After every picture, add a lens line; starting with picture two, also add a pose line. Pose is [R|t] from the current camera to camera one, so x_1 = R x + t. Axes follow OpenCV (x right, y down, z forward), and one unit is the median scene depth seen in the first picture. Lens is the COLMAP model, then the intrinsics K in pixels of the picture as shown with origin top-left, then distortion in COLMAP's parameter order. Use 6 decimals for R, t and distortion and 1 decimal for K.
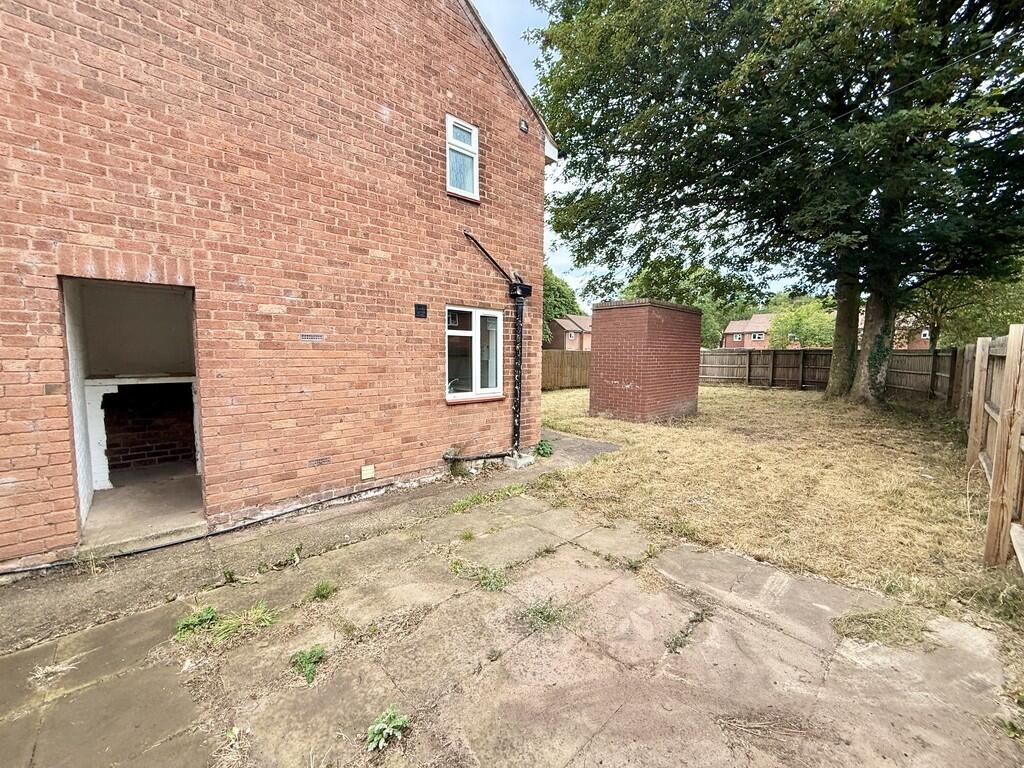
lens RADIAL K [[404.9, 0, 511.8], [0, 404.9, 384.1], [0, 0, 1]] dist [0.002996, -0.001048]
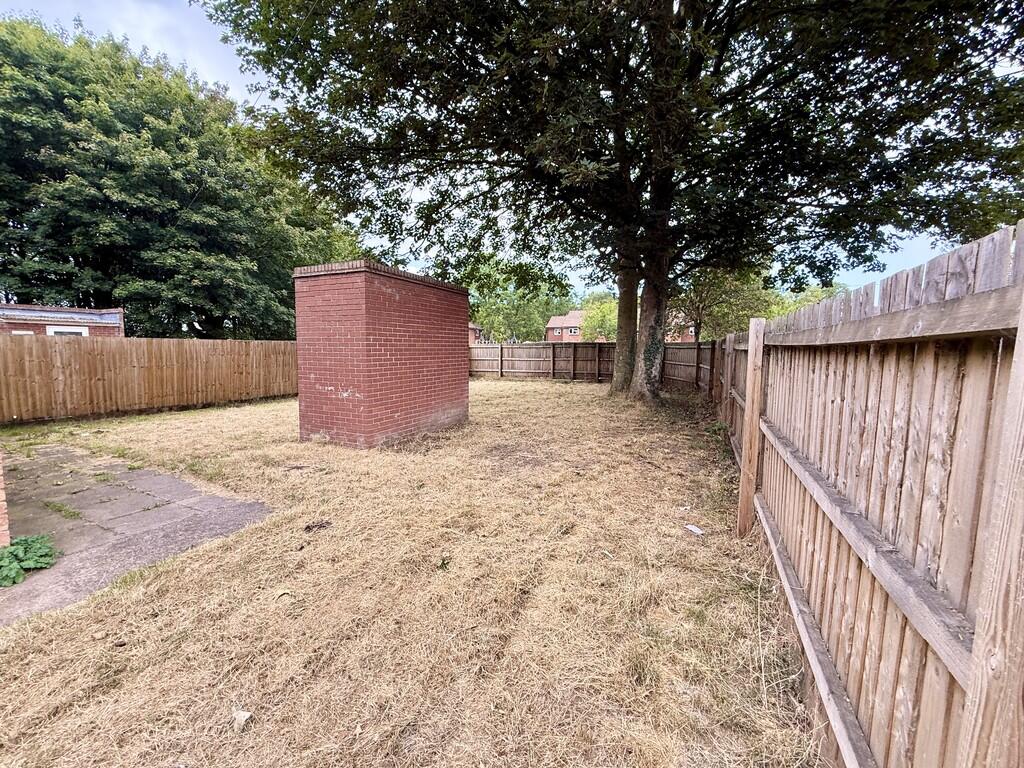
lens RADIAL K [[404.9, 0, 511.6], [0, 404.9, 384.1], [0, 0, 1]] dist [0.002996, -0.001048]
pose [[0.930220, -0.033199, 0.365498, 0.215442], [0.027307, 0.999401, 0.021279, -0.013208], [-0.365985, -0.009814, 0.930569, 0.208730]]
